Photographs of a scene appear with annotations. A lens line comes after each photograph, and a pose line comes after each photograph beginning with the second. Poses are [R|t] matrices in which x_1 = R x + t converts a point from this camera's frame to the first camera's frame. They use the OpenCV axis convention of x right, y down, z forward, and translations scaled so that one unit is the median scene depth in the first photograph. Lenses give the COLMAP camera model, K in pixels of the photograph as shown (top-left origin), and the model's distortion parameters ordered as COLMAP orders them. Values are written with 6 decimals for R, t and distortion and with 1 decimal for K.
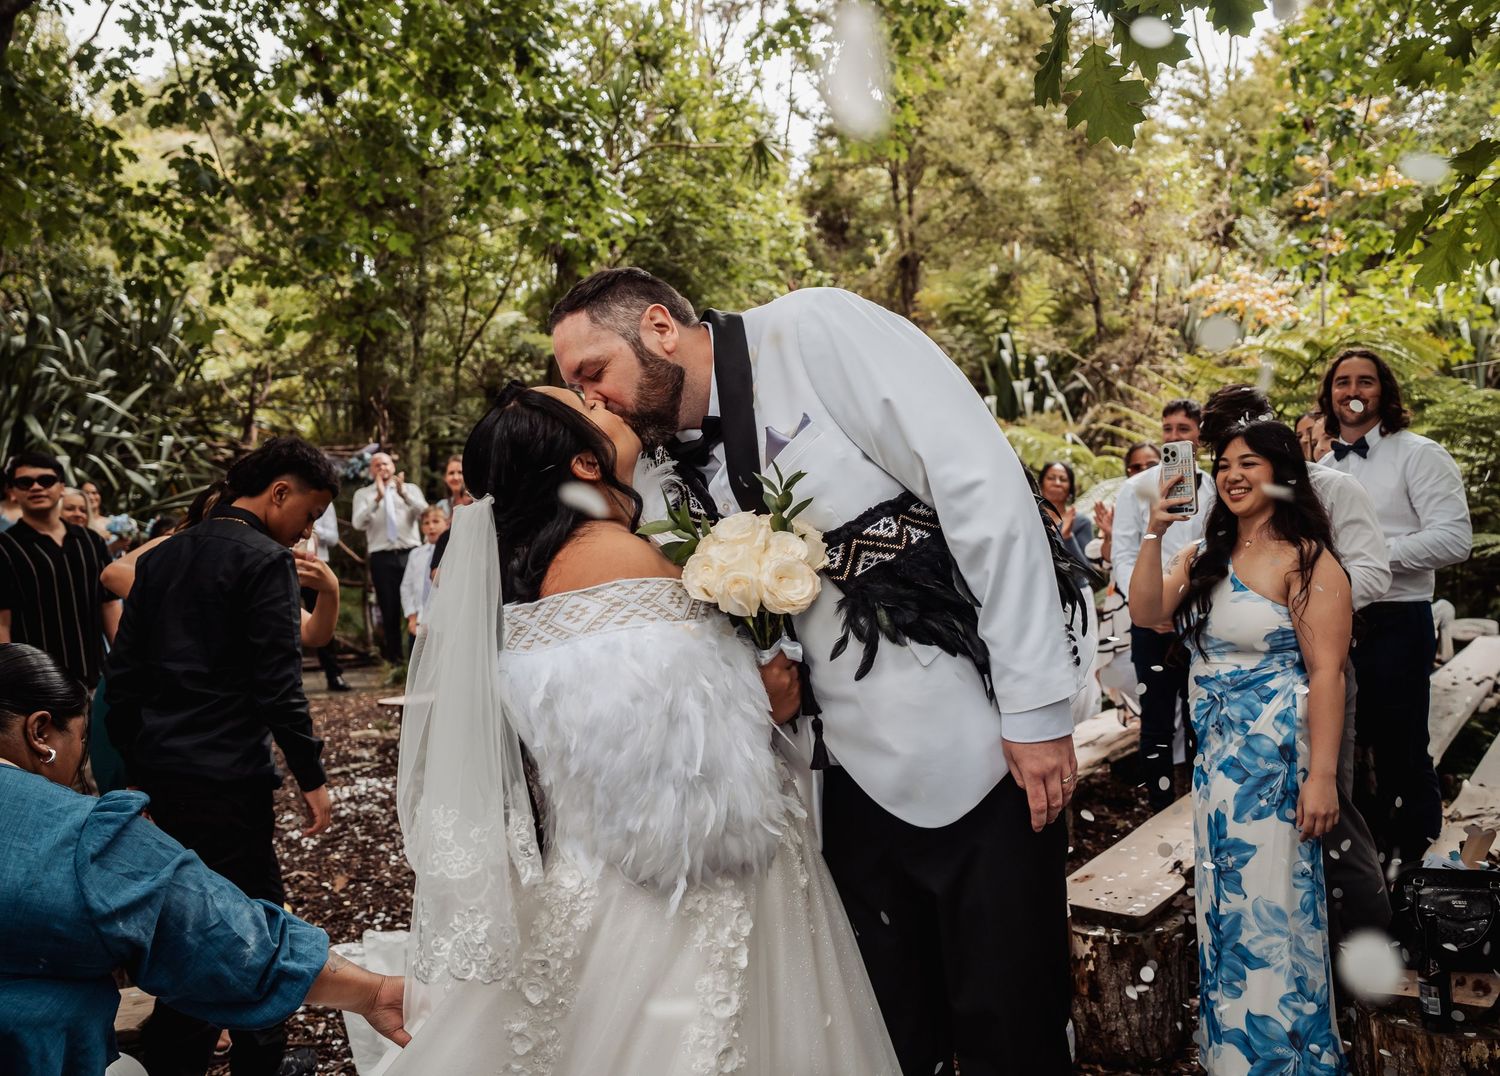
lens RADIAL K [[1097.9, 0, 820.2], [0, 1097.9, 542.0], [0, 0, 1]] dist [-0.120078, 0.090295]
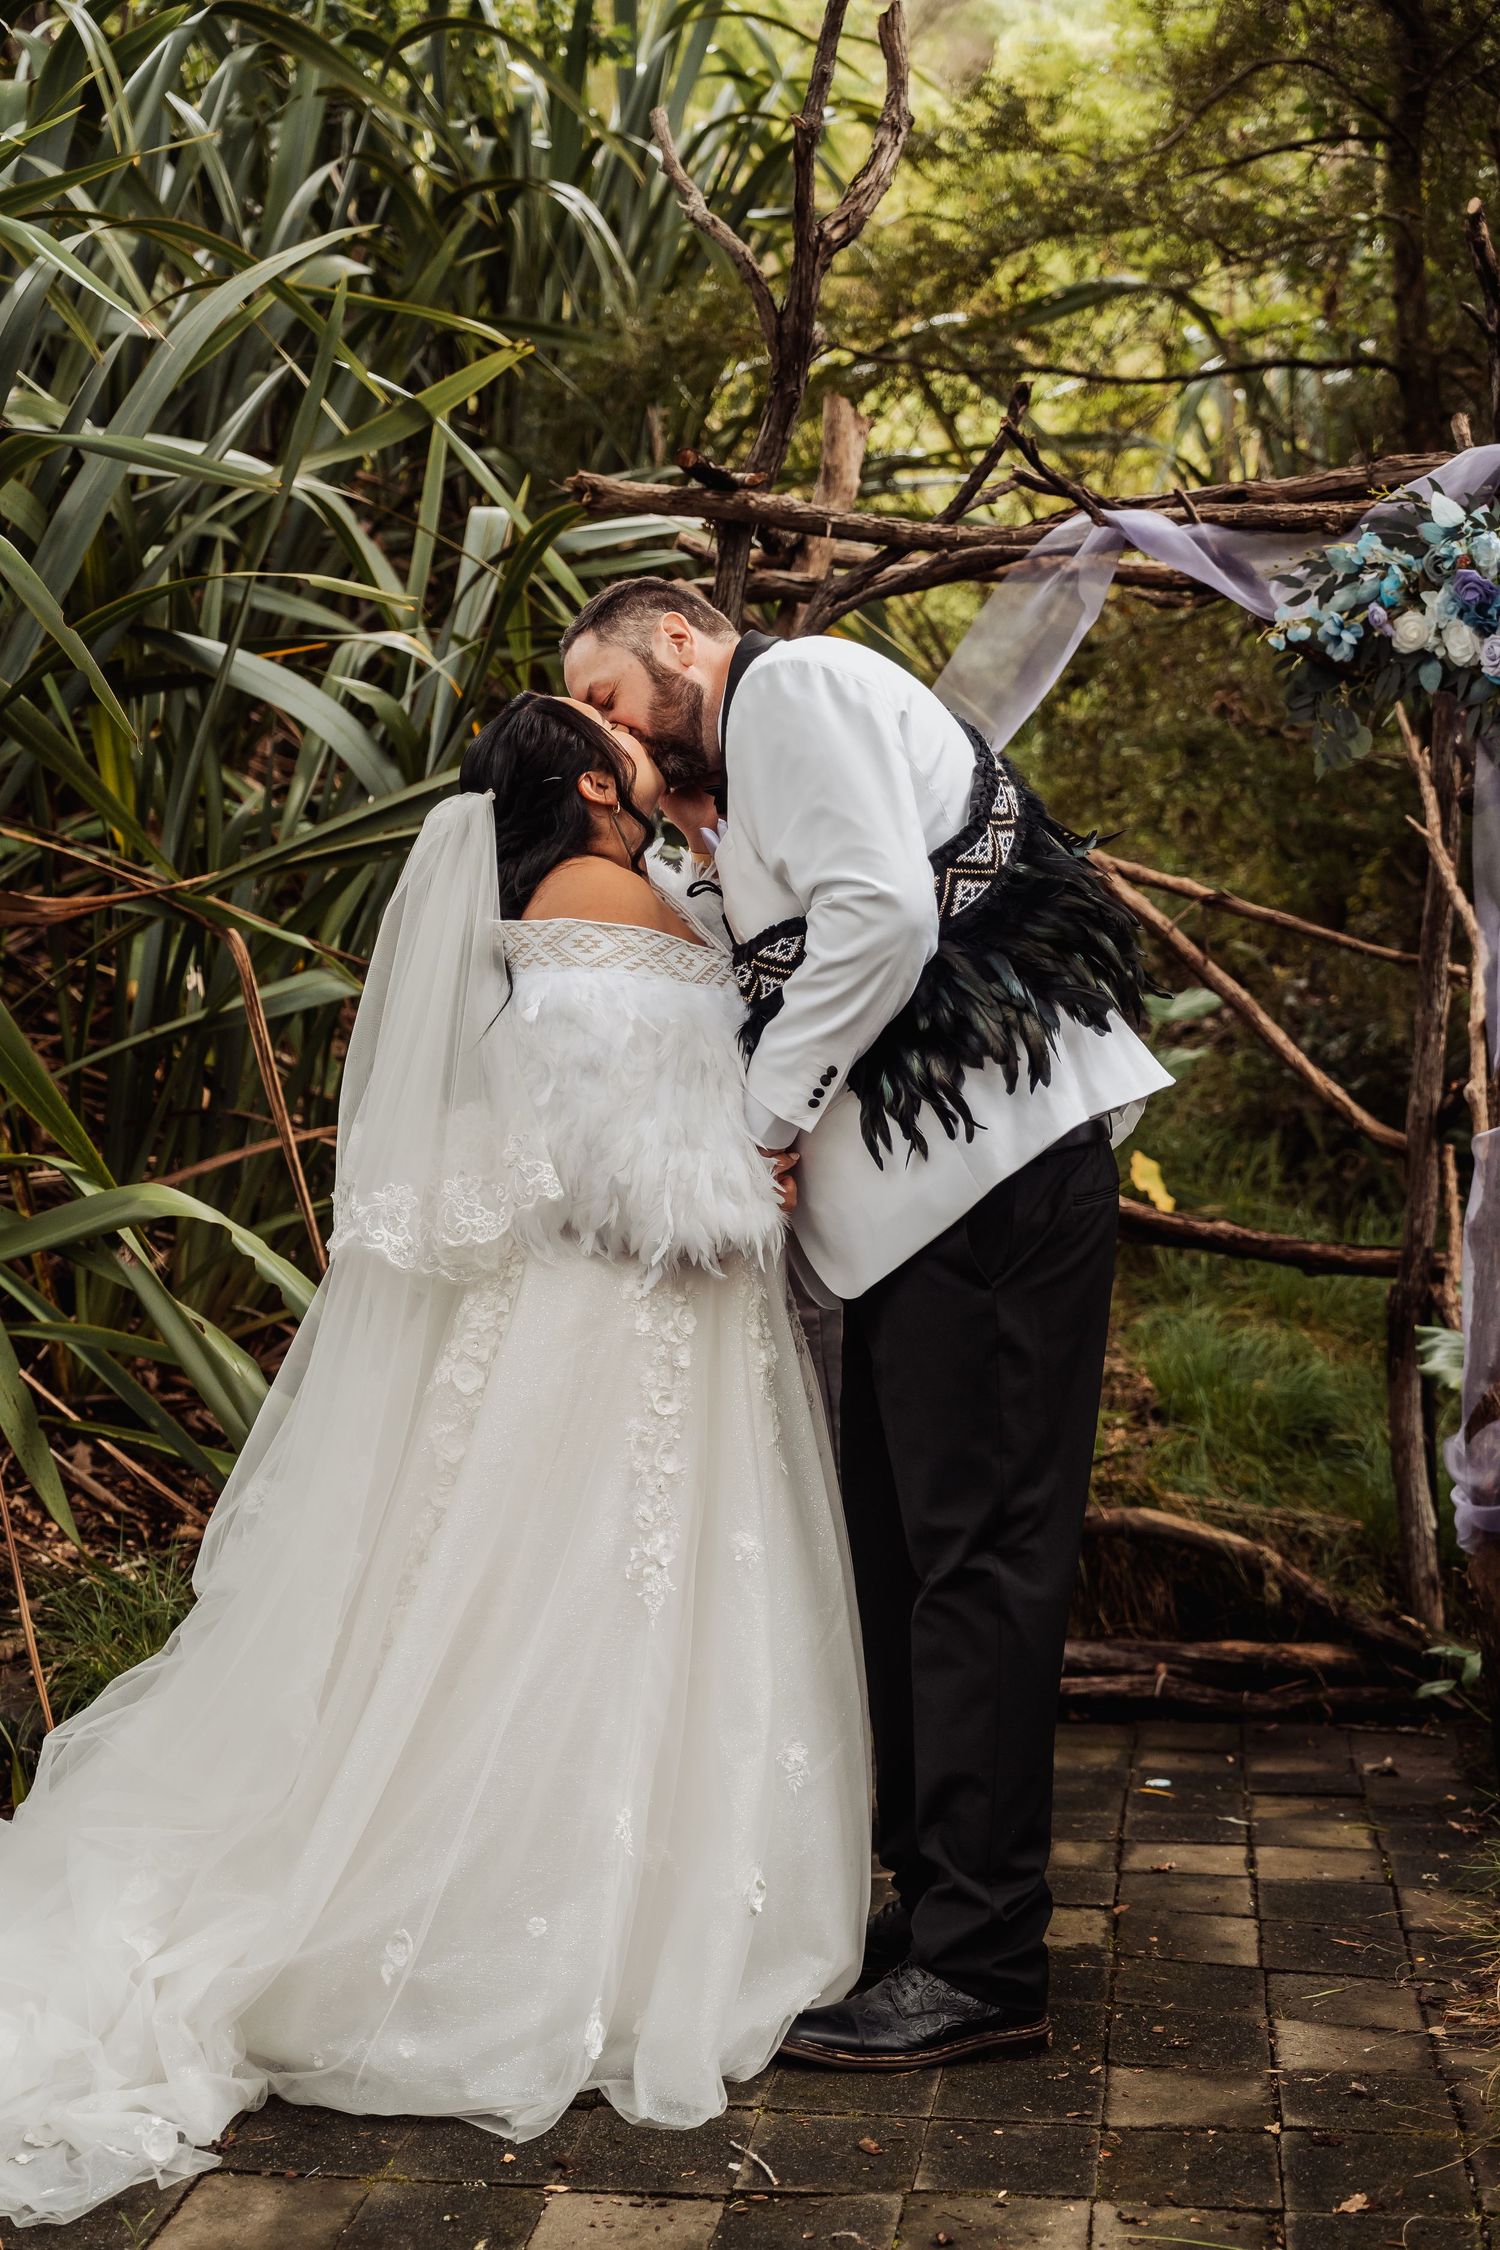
lens RADIAL K [[3310.5, 0, 715.4], [0, 3310.5, 1142.3], [0, 0, 1]] dist [0.204892, 0.014910]
pose [[0.827167, 0.037640, -0.560694, -0.157619], [-0.013000, 0.998769, 0.047869, -0.005364], [0.561805, -0.032307, 0.826638, 0.364221]]
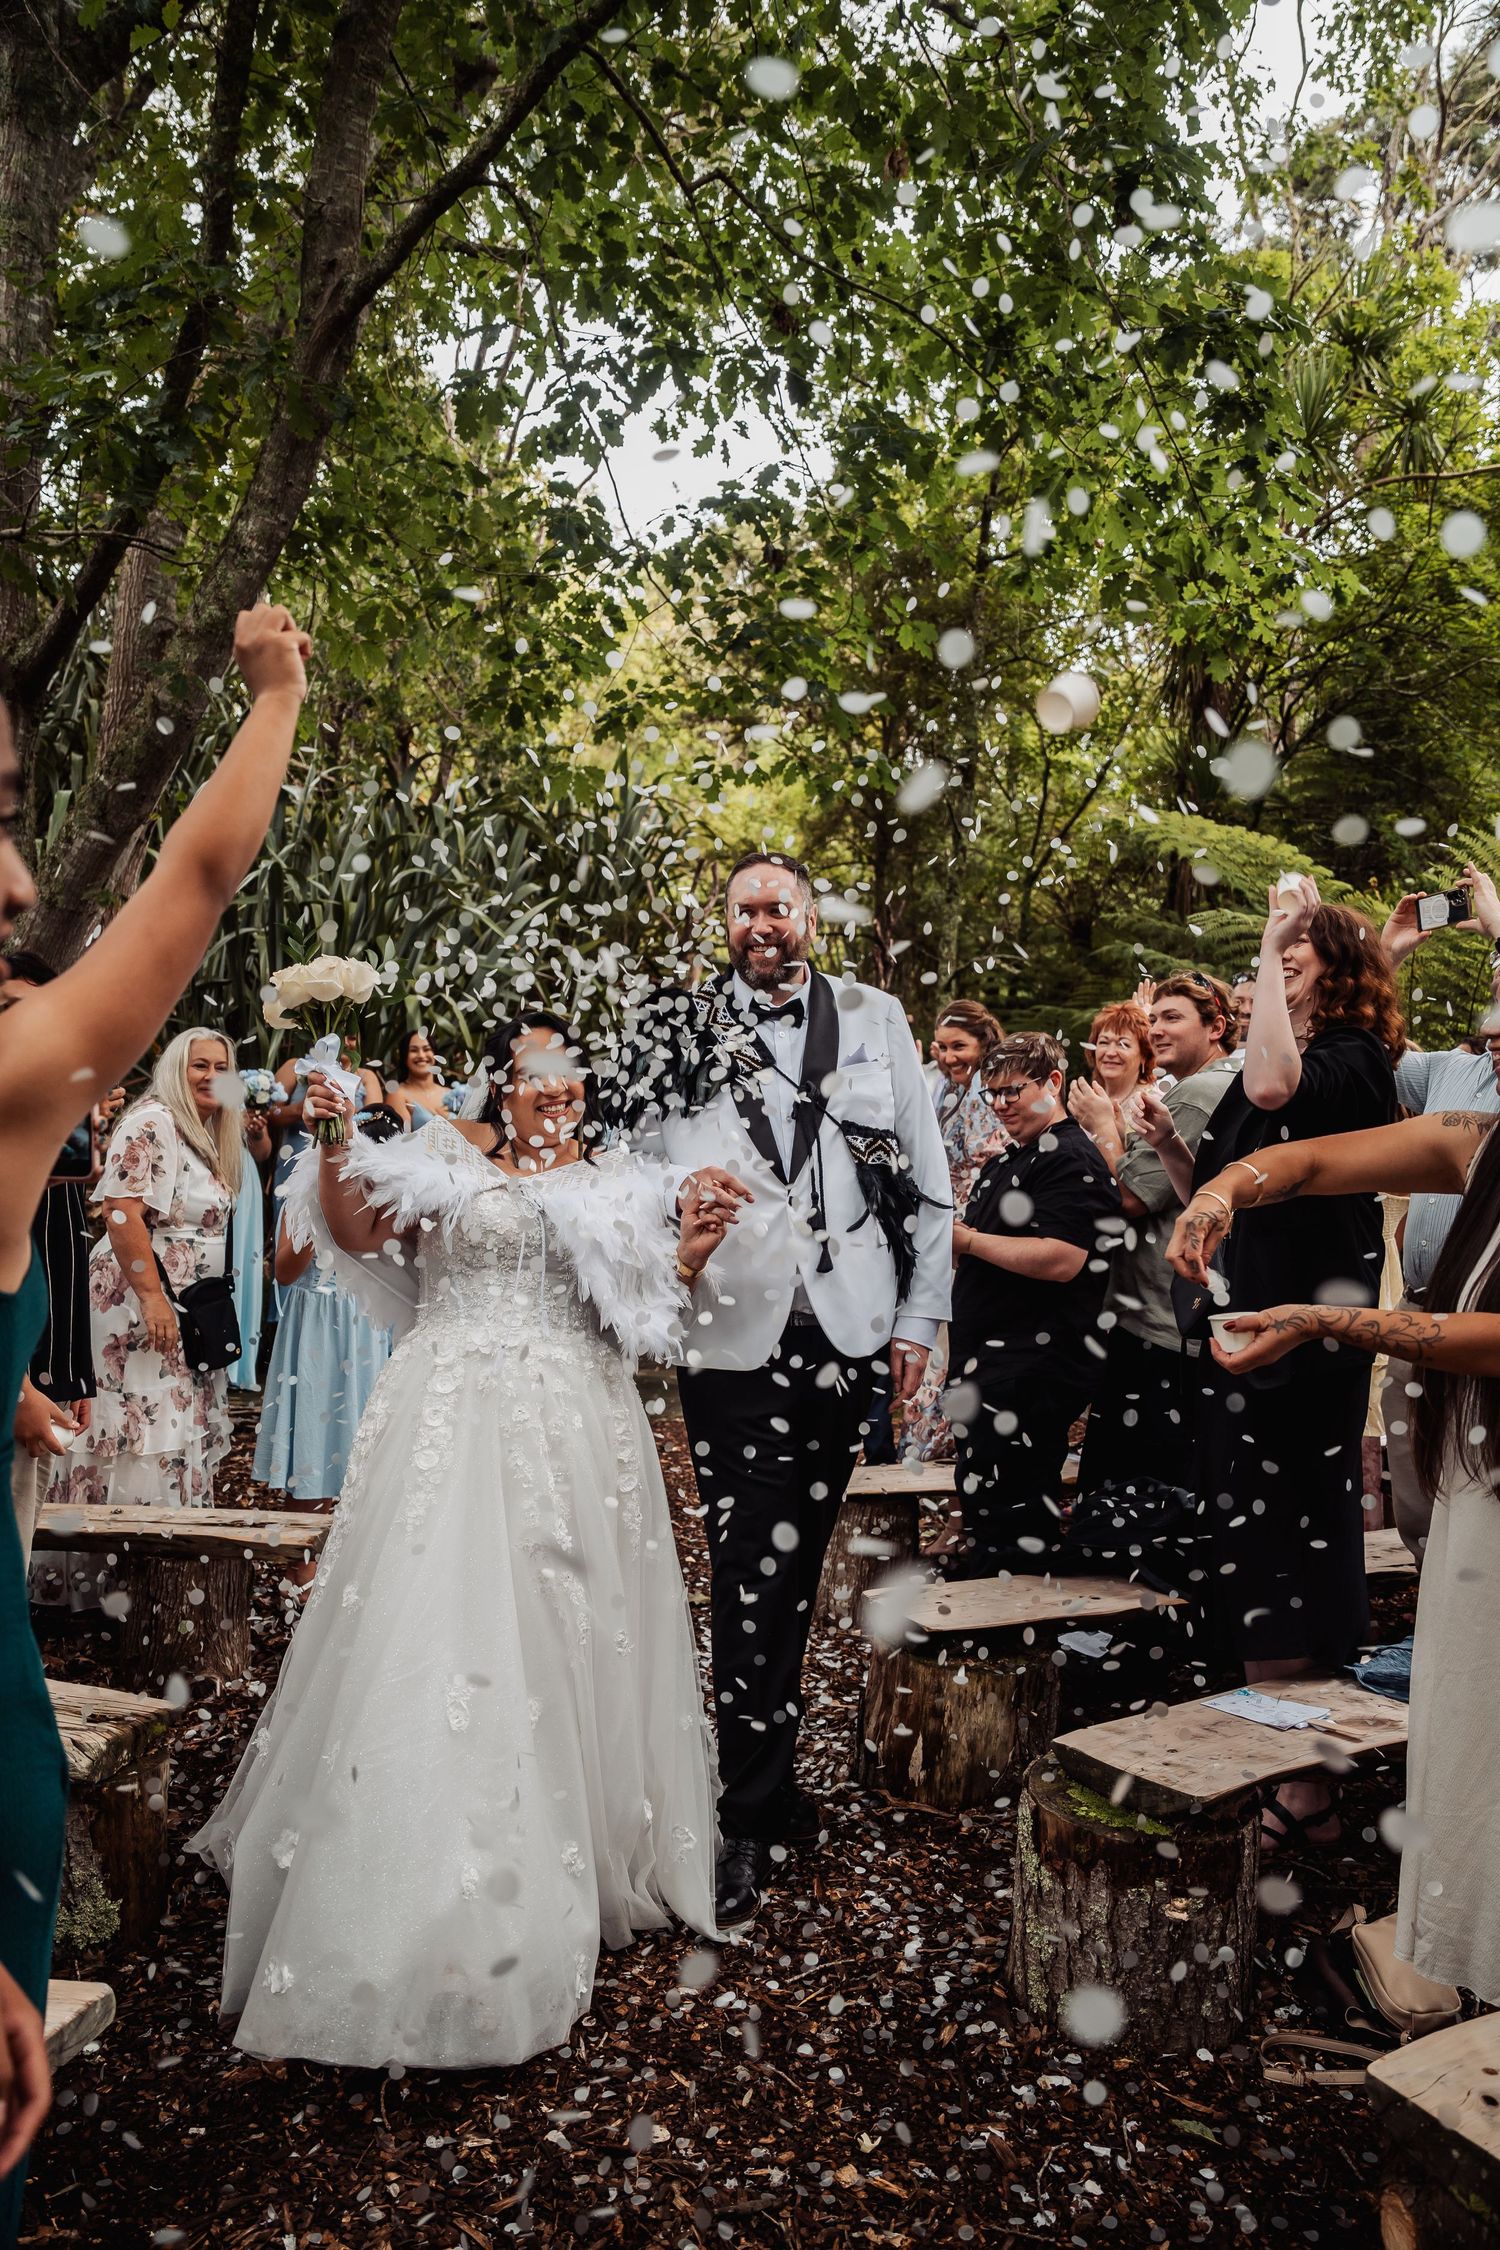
lens RADIAL K [[1539.9, 0, 745.2], [0, 1539.9, 1124.4], [0, 0, 1]] dist [-0.114885, 0.094142]
pose [[0.870211, 0.056761, -0.489399, -0.033032], [-0.068986, 0.997593, -0.006964, -0.004454], [0.487825, 0.039822, 0.872032, 0.153222]]
